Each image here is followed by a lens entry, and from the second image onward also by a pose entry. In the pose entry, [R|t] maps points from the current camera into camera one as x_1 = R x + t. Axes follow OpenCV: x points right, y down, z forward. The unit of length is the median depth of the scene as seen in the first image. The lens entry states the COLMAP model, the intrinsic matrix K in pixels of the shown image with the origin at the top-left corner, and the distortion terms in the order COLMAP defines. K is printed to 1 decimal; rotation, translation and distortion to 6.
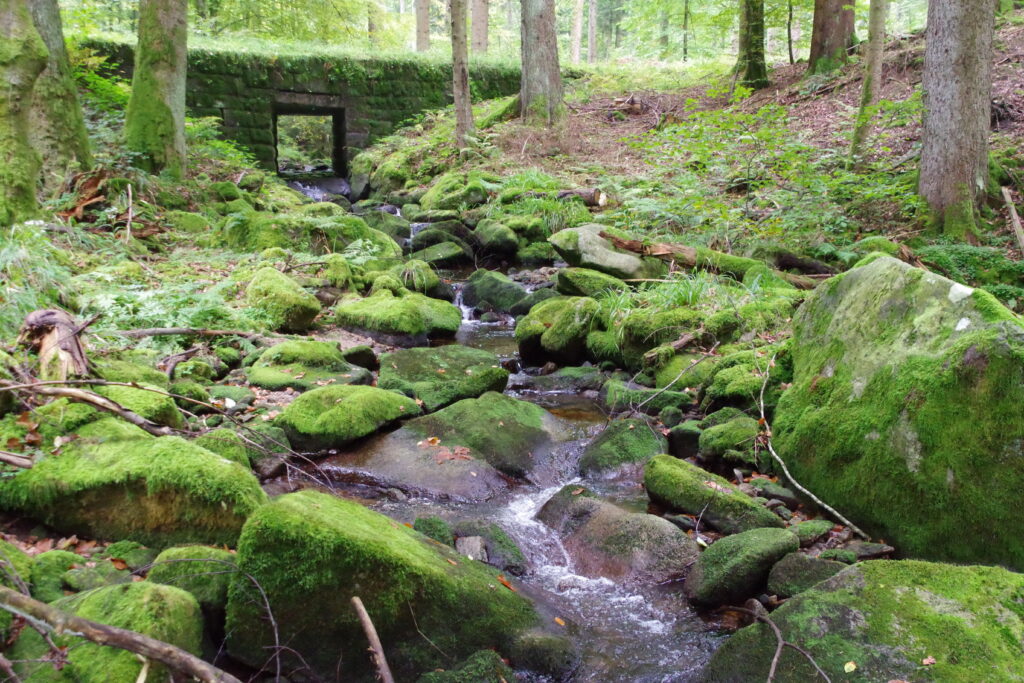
lens RADIAL K [[1055.1, 0, 511.6], [0, 1055.1, 342.8], [0, 0, 1]] dist [0.022549, 0.000000]
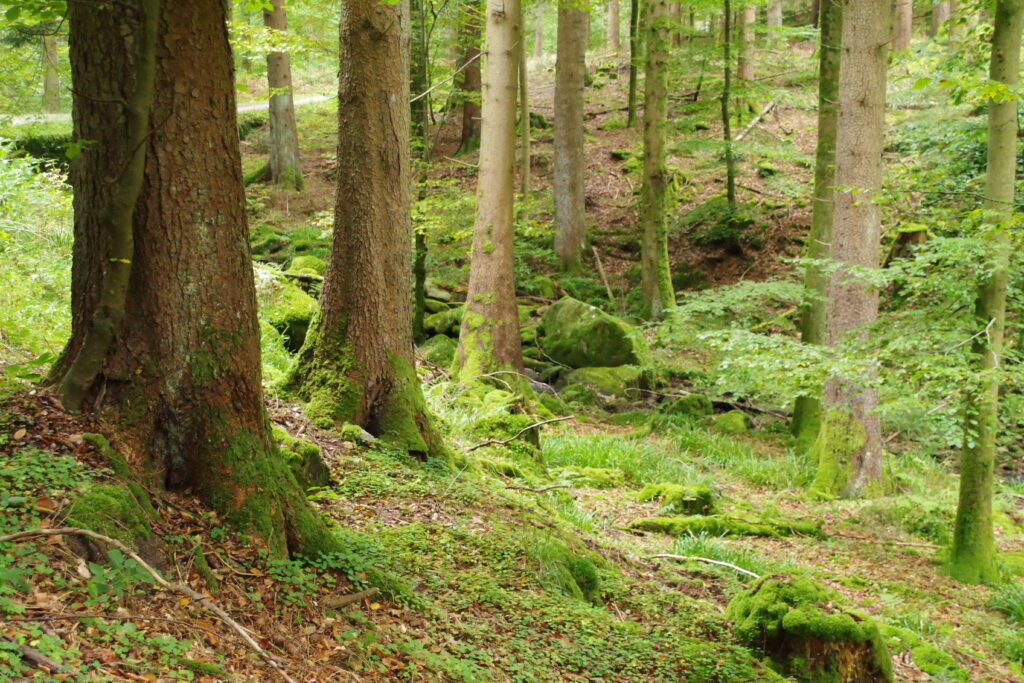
lens RADIAL K [[1506.4, 0, 512.1], [0, 1506.4, 340.8], [0, 0, 1]] dist [0.003105, 0.000000]
pose [[0.924120, -0.050285, 0.378780, -0.962711], [0.054562, 0.998510, -0.000559, 0.029074], [-0.378187, 0.021184, 0.925487, -1.978965]]
